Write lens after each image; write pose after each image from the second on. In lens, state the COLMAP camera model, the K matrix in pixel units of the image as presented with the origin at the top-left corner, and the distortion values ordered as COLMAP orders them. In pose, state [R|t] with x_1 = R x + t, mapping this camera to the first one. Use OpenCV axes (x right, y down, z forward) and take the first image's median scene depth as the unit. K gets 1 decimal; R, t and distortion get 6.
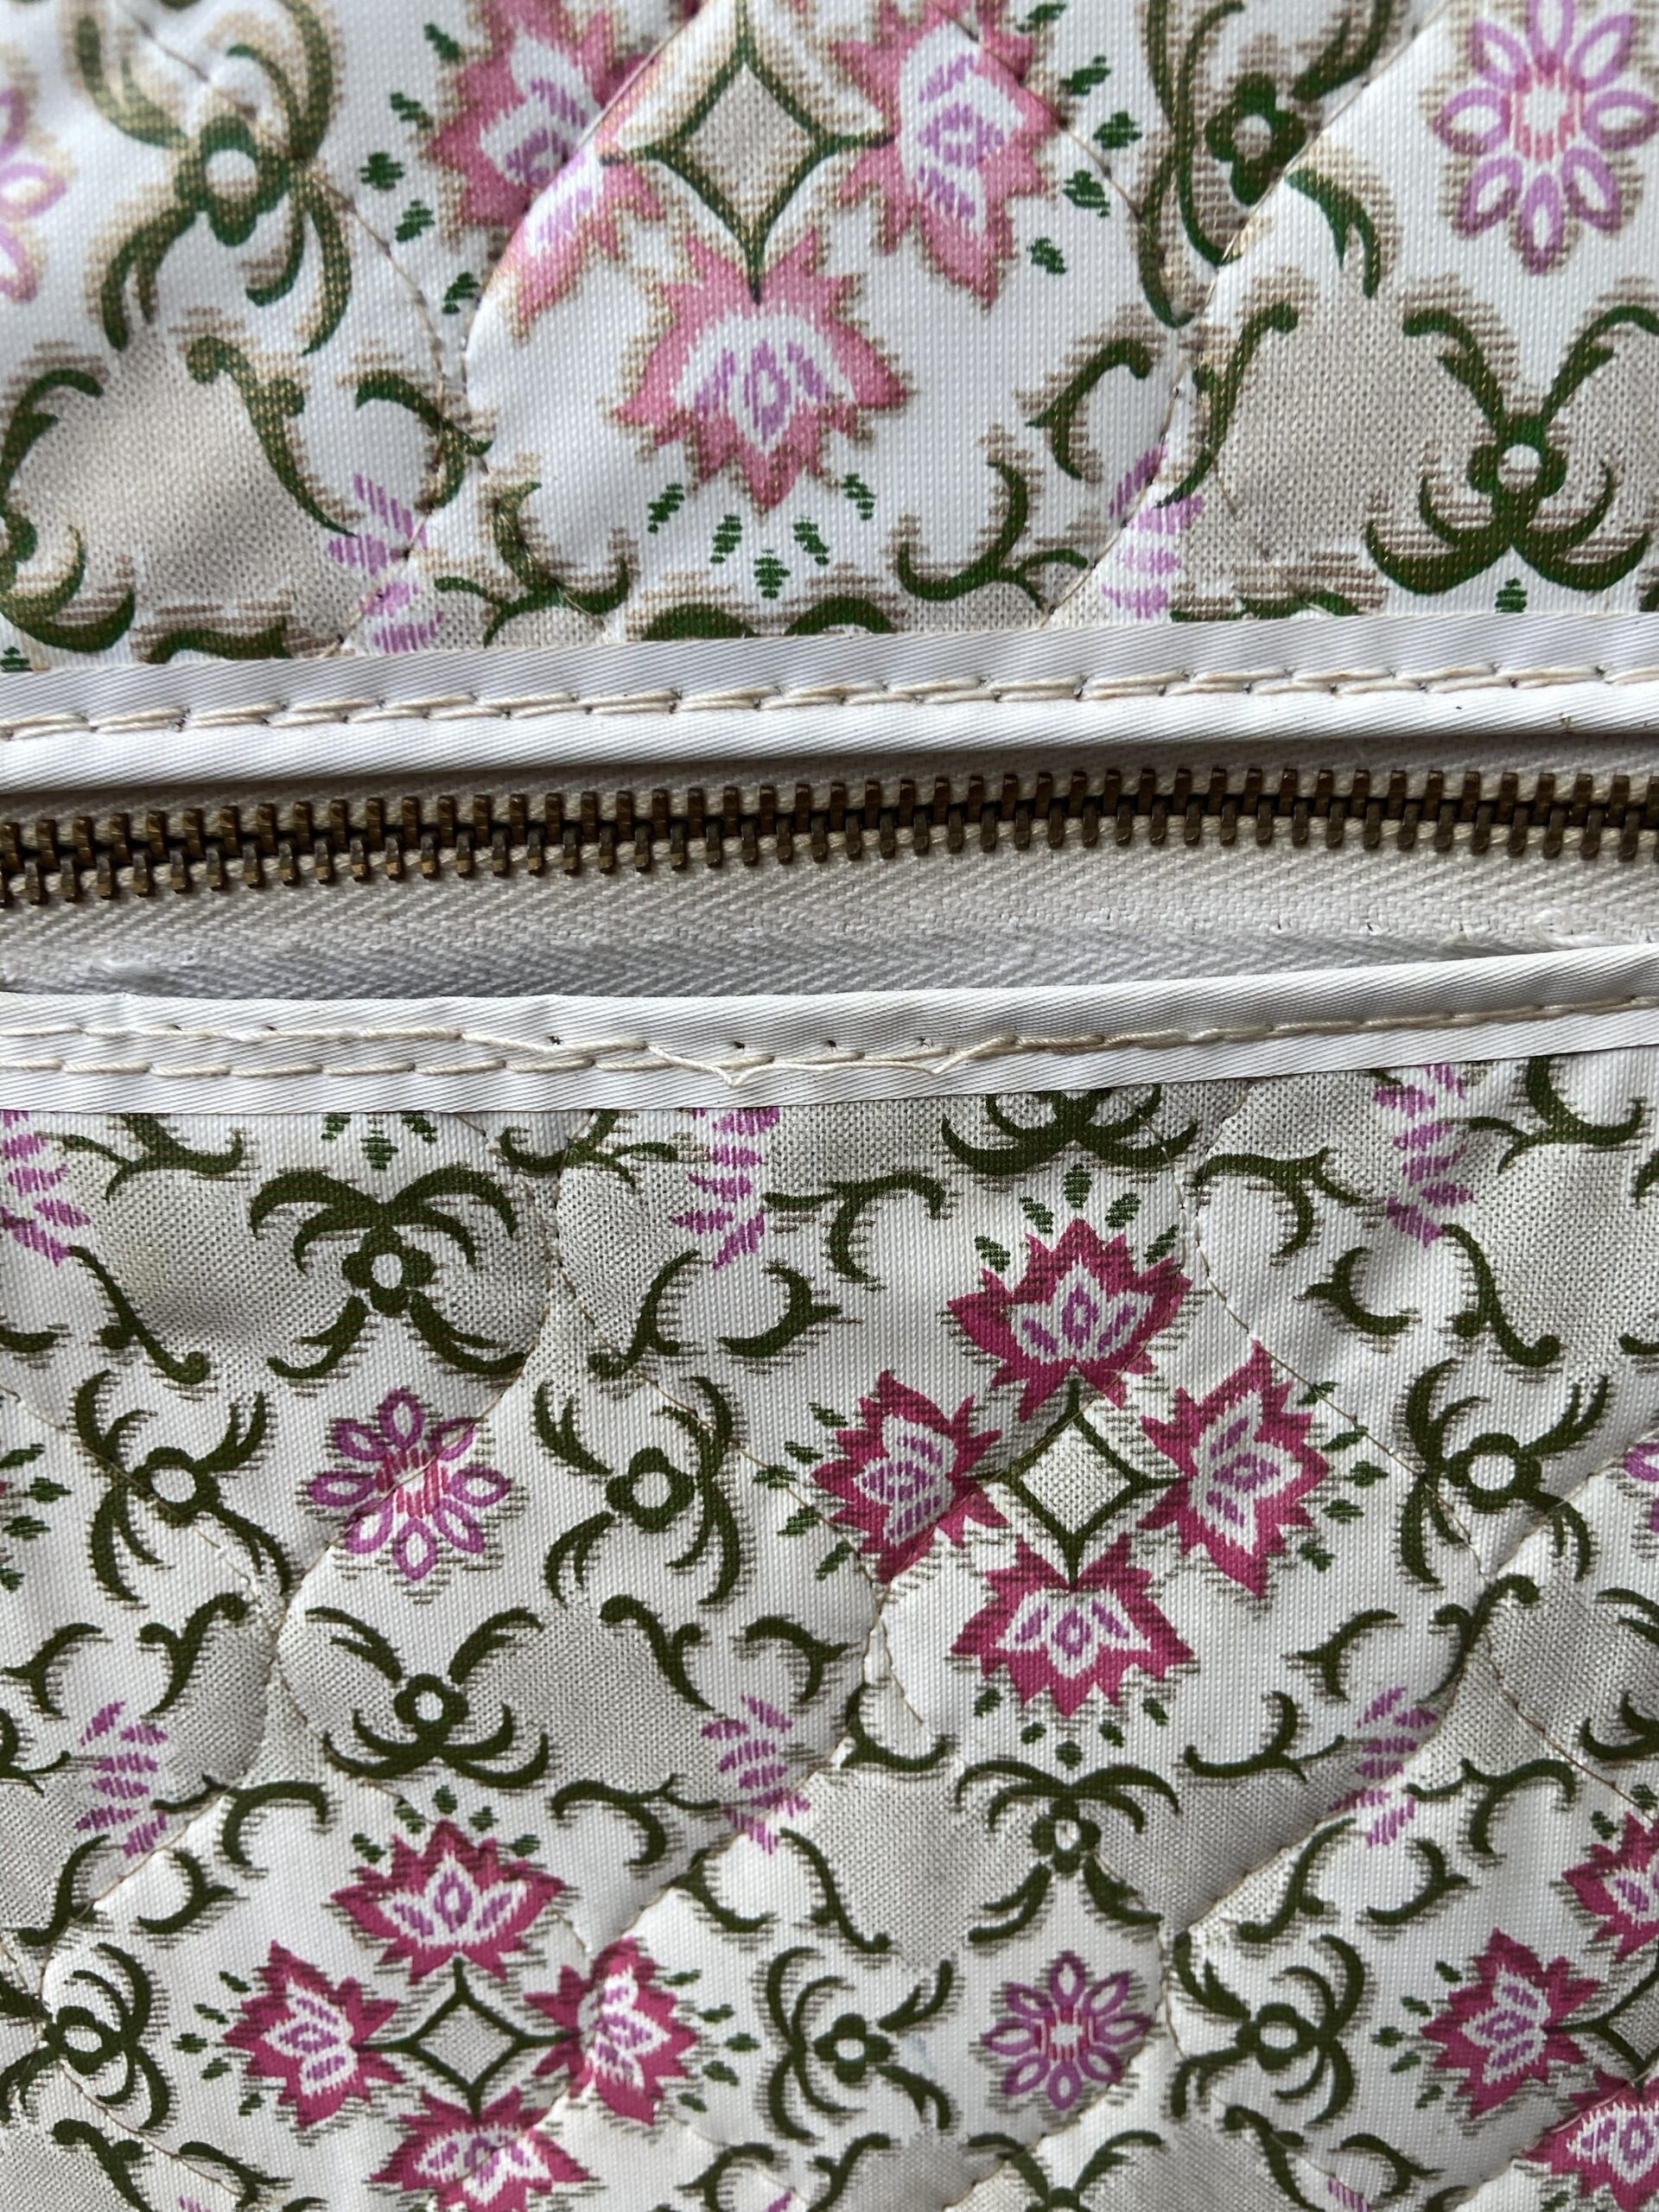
lens RADIAL K [[1668.1, 0, 806.7], [0, 1668.1, 1096.6], [0, 0, 1]] dist [0.101651, -0.111441]
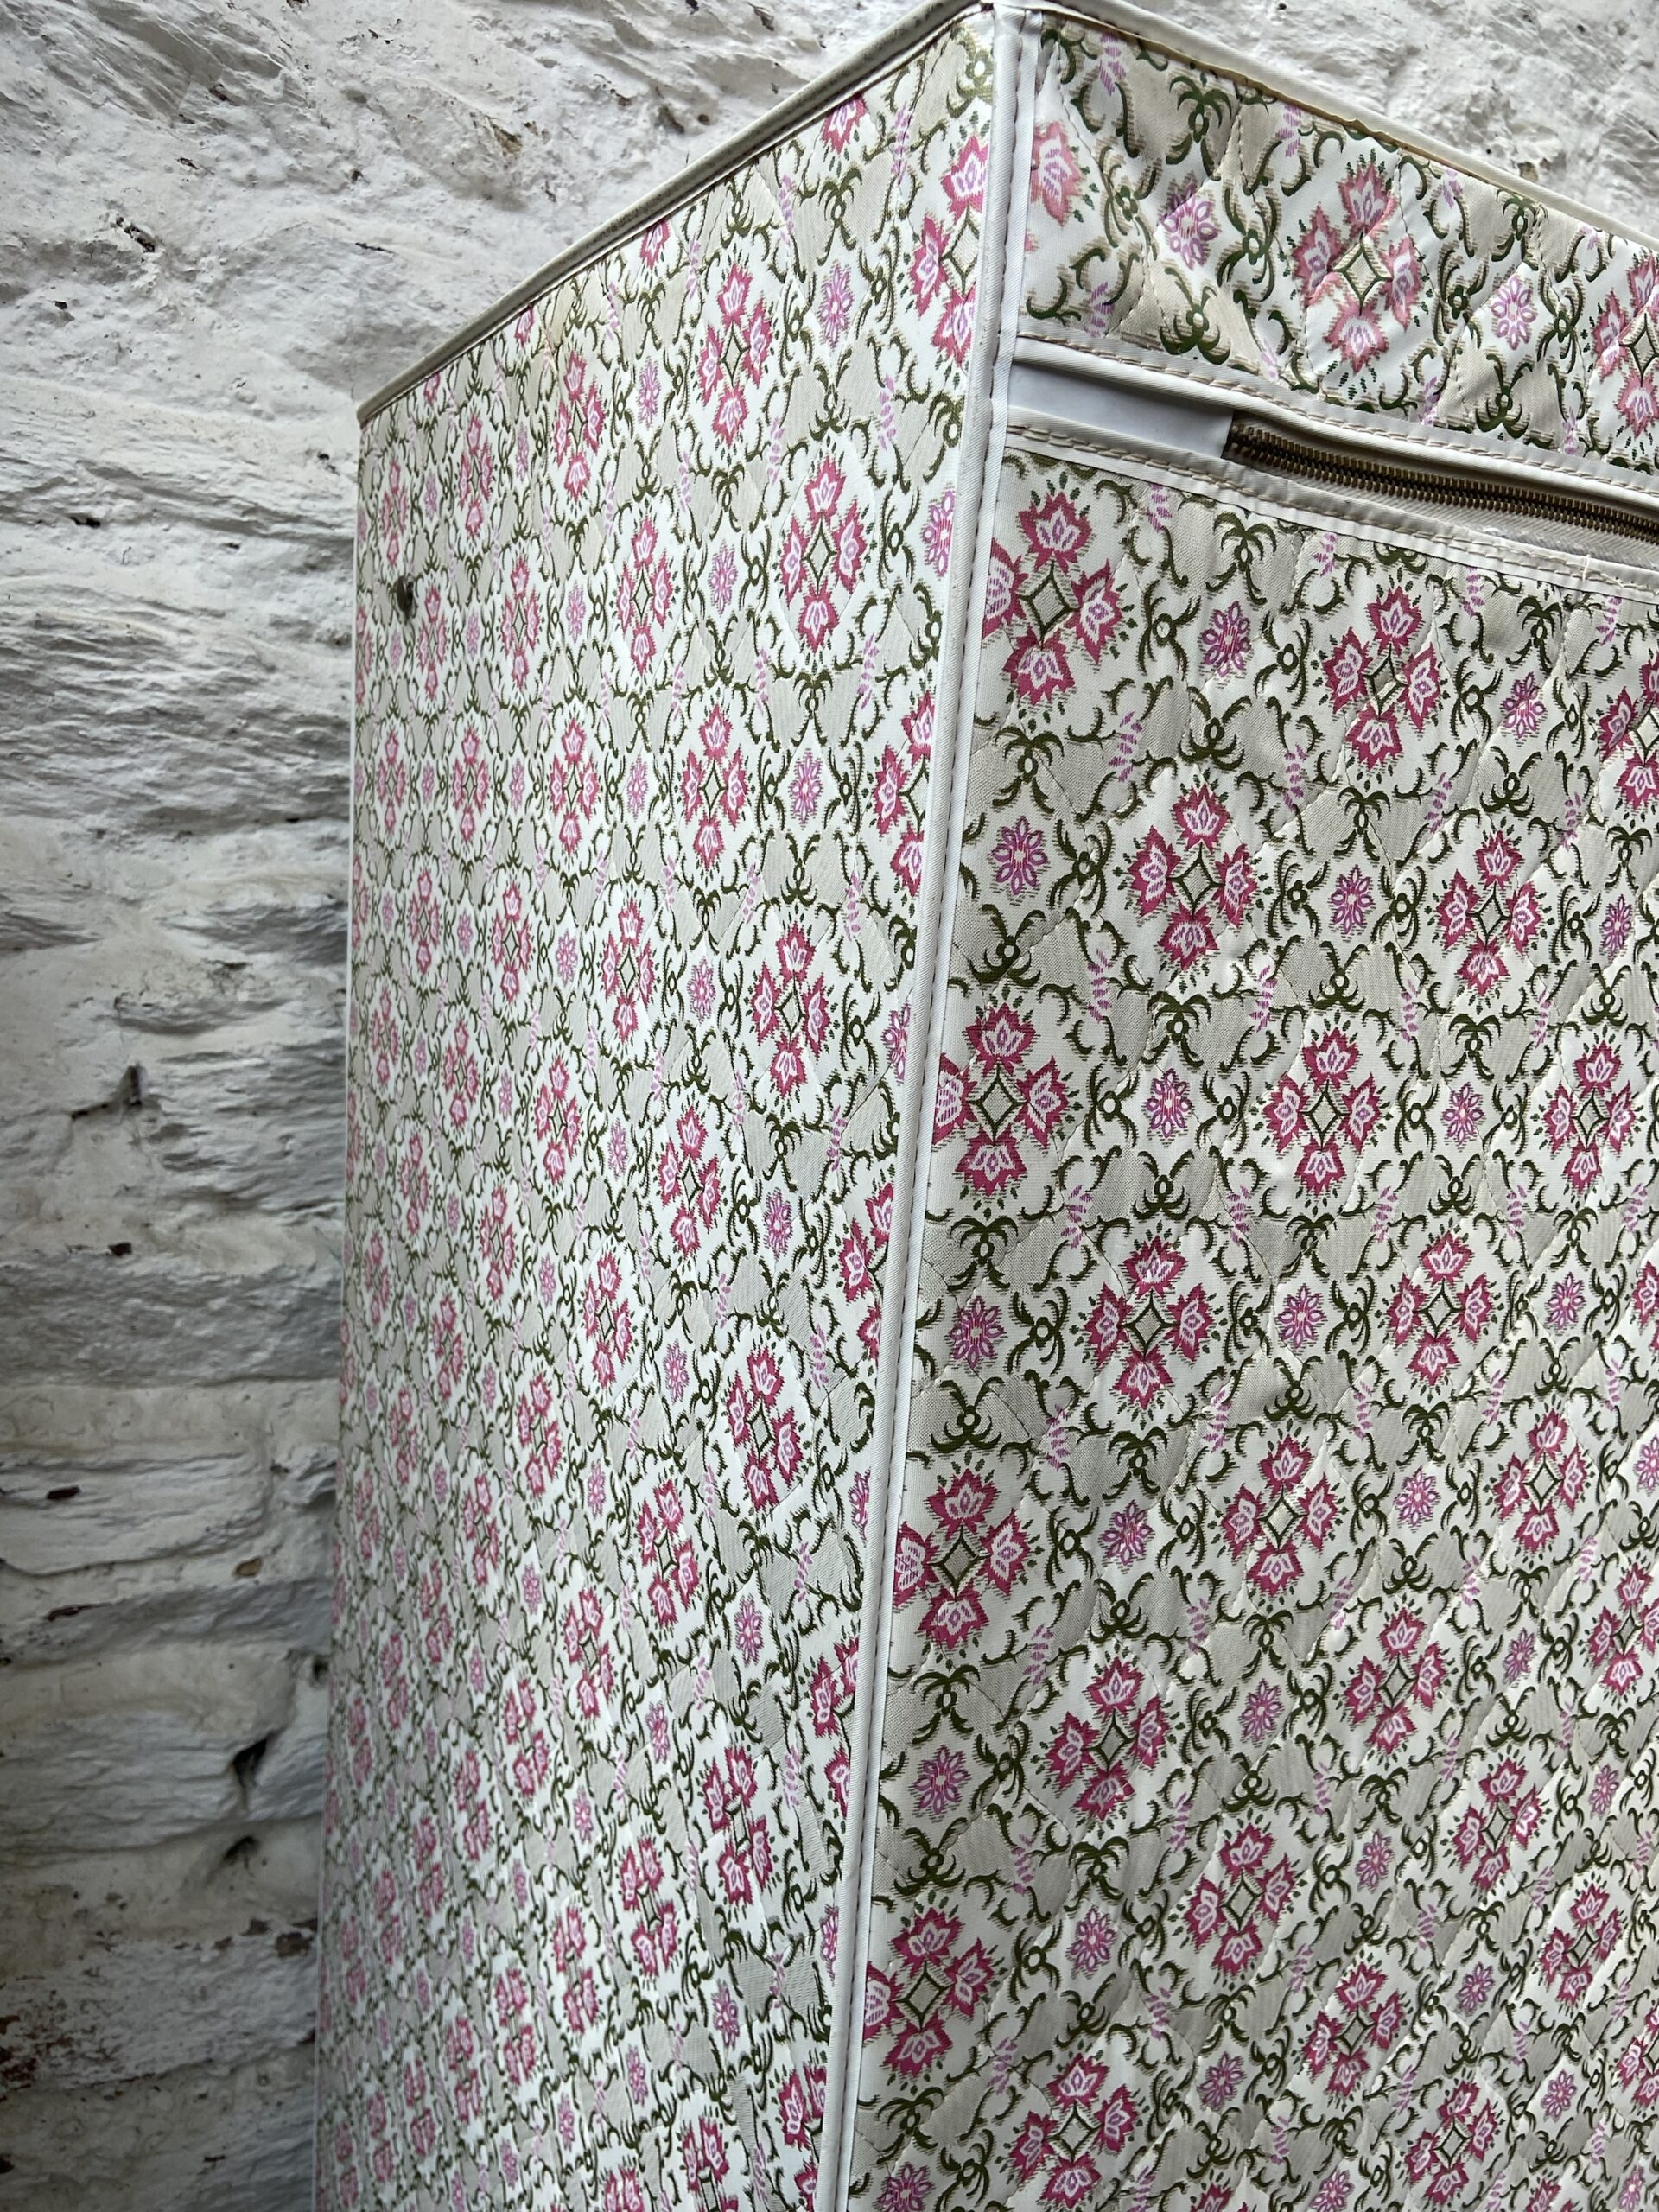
lens RADIAL K [[1668.1, 0, 836.2], [0, 1668.1, 1095.2], [0, 0, 1]] dist [0.101651, -0.111441]
pose [[0.869497, 0.010791, 0.493820, -3.043552], [0.044034, 0.994087, -0.099256, 1.259599], [-0.491971, 0.108047, 0.863881, -1.132736]]
